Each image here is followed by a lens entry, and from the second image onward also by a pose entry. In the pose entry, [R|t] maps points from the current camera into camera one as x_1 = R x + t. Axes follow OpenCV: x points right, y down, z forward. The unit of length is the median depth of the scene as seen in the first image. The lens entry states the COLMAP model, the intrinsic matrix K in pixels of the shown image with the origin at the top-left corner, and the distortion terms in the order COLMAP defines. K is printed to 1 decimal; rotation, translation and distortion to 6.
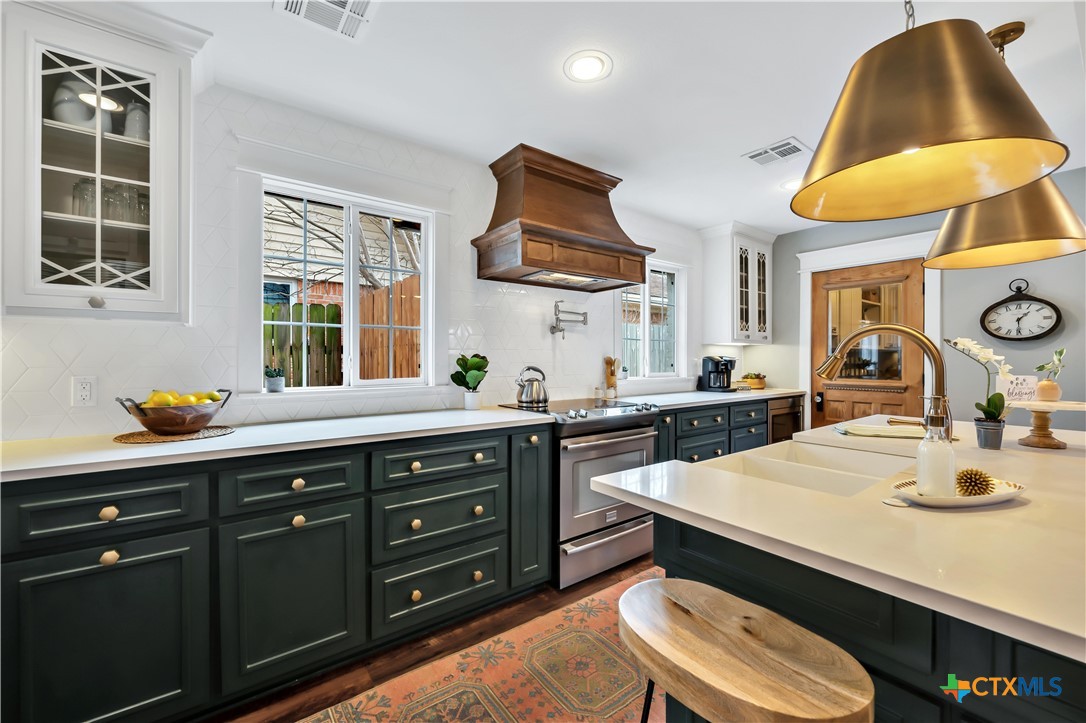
lens RADIAL K [[445.7, 0, 543.0], [0, 445.7, 361.5], [0, 0, 1]] dist [-0.011281, -0.000286]
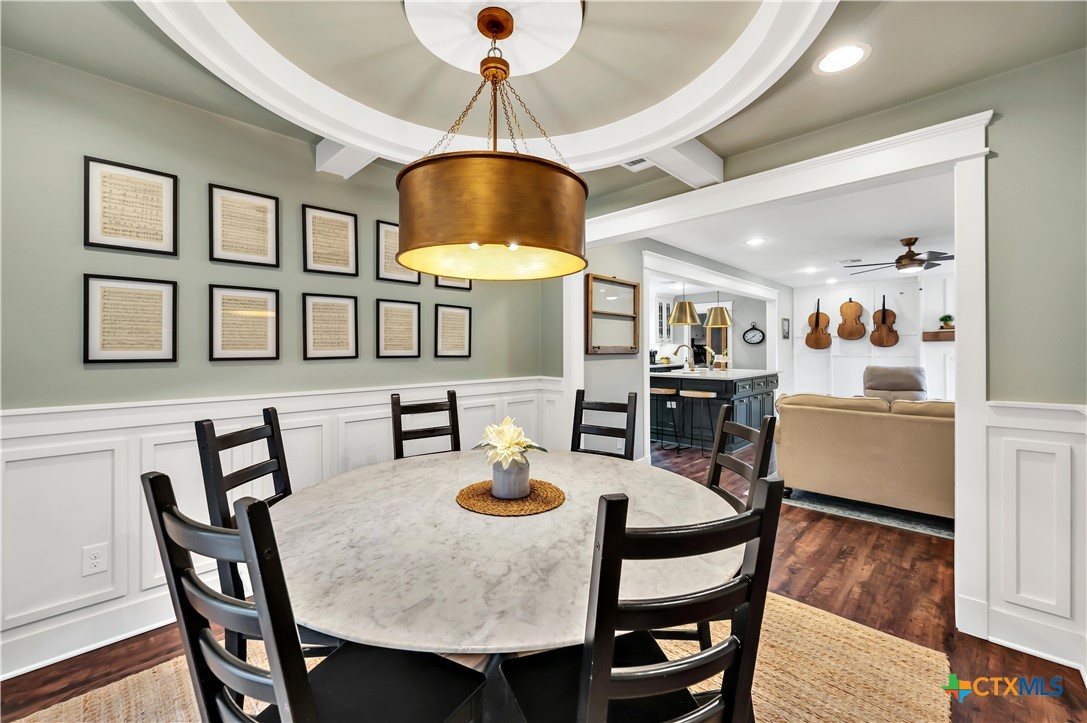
lens RADIAL K [[431.0, 0, 549.0], [0, 431.0, 355.2], [0, 0, 1]] dist [0.000181, -0.000017]
pose [[0.985776, -0.002825, 0.168039, -0.660243], [0.001533, 0.999968, 0.007820, 0.001184], [-0.168056, -0.007451, 0.985749, -1.475286]]
